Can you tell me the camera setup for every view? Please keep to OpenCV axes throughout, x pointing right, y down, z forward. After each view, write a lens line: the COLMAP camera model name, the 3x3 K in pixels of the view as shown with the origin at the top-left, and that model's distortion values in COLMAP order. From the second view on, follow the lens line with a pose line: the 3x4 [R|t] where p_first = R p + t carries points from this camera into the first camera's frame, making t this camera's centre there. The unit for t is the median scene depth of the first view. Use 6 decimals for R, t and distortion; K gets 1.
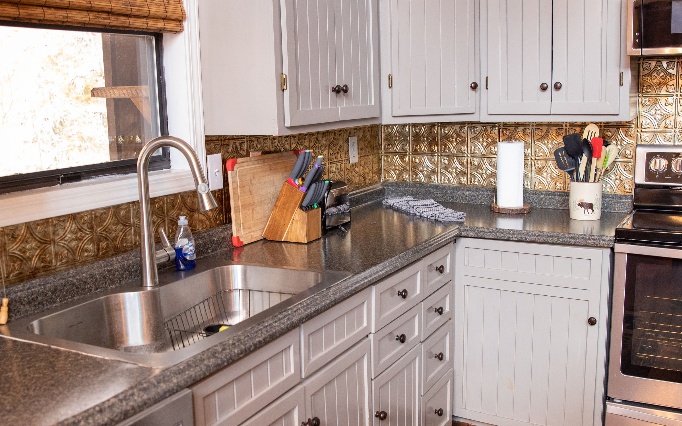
lens RADIAL K [[734.2, 0, 336.9], [0, 734.2, 208.3], [0, 0, 1]] dist [-0.051203, 0.000000]
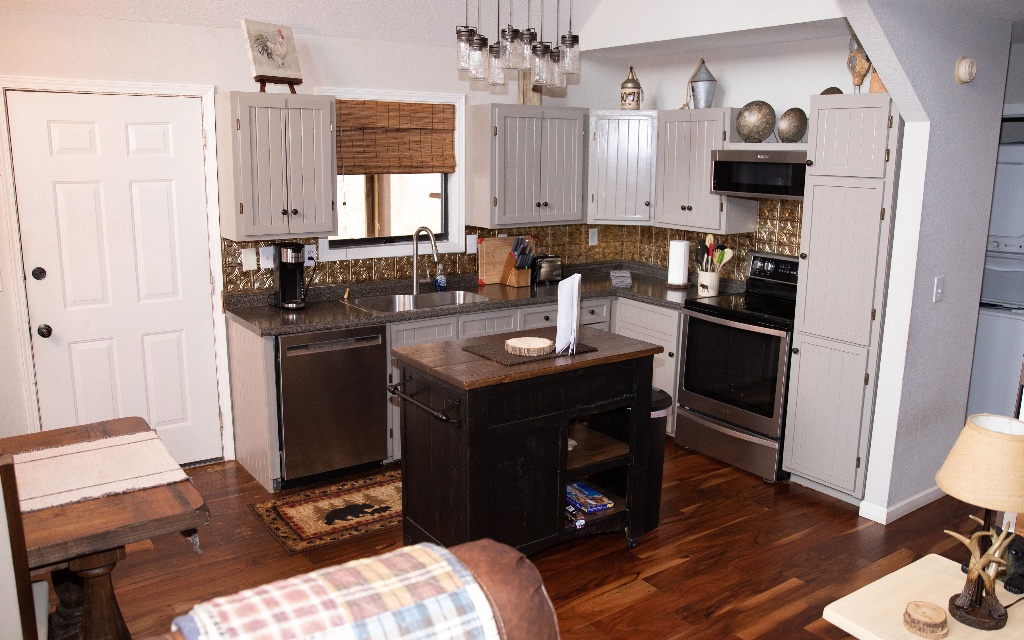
lens RADIAL K [[820.9, 0, 513.0], [0, 820.9, 315.0], [0, 0, 1]] dist [-0.061186, 0.017927]
pose [[0.891375, 0.125316, -0.435600, 0.748598], [-0.103656, 0.991912, 0.073247, -0.028792], [0.441256, -0.020139, 0.897155, -0.740251]]
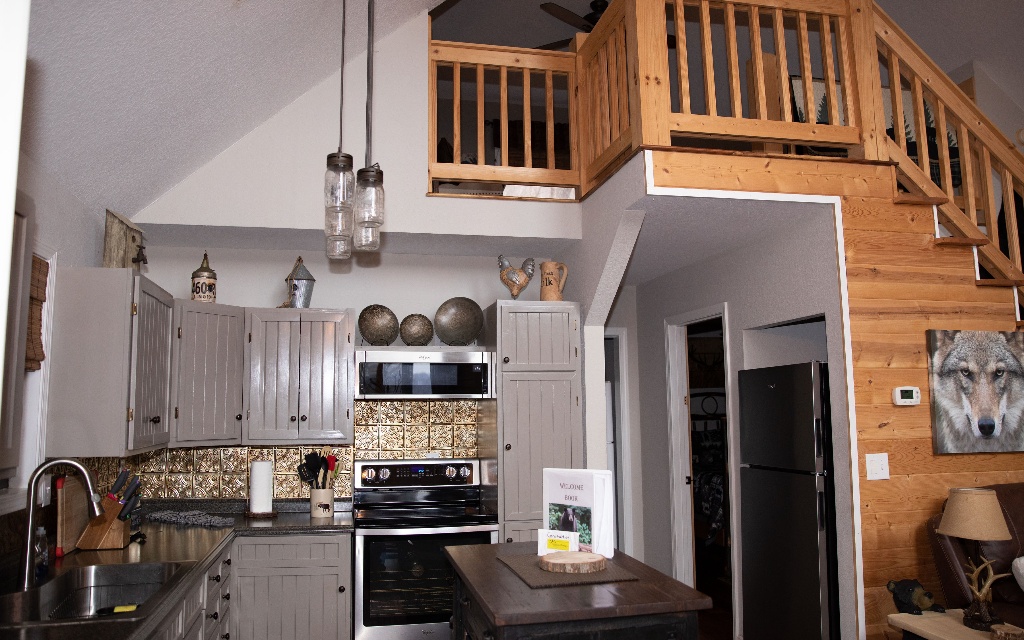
lens RADIAL K [[749.0, 0, 512.0], [0, 749.0, 311.8], [0, 0, 1]] dist [-0.075196, 0.019665]
pose [[0.757234, 0.100912, 0.645301, -0.318220], [0.091197, 0.961979, -0.257449, 0.035092], [-0.646745, 0.253799, 0.719240, -0.304448]]
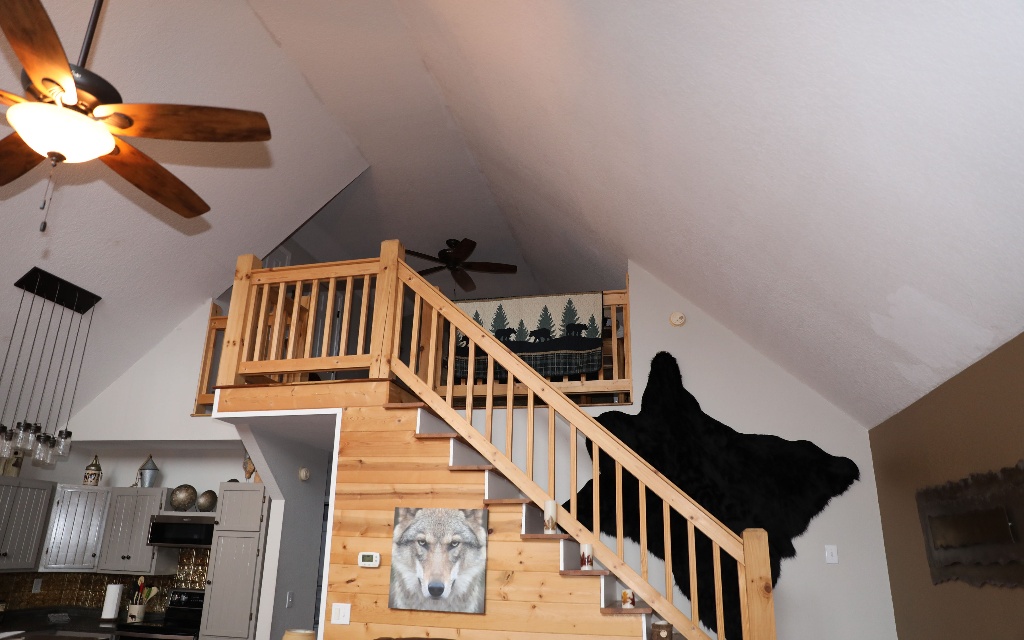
lens RADIAL K [[694.5, 0, 521.7], [0, 694.5, 317.1], [0, 0, 1]] dist [-0.093066, 0.059794]
pose [[0.960468, 0.132257, 0.244969, 0.841237], [-0.001593, 0.882541, -0.470233, 0.146445], [-0.278387, 0.451253, 0.847863, -1.379343]]
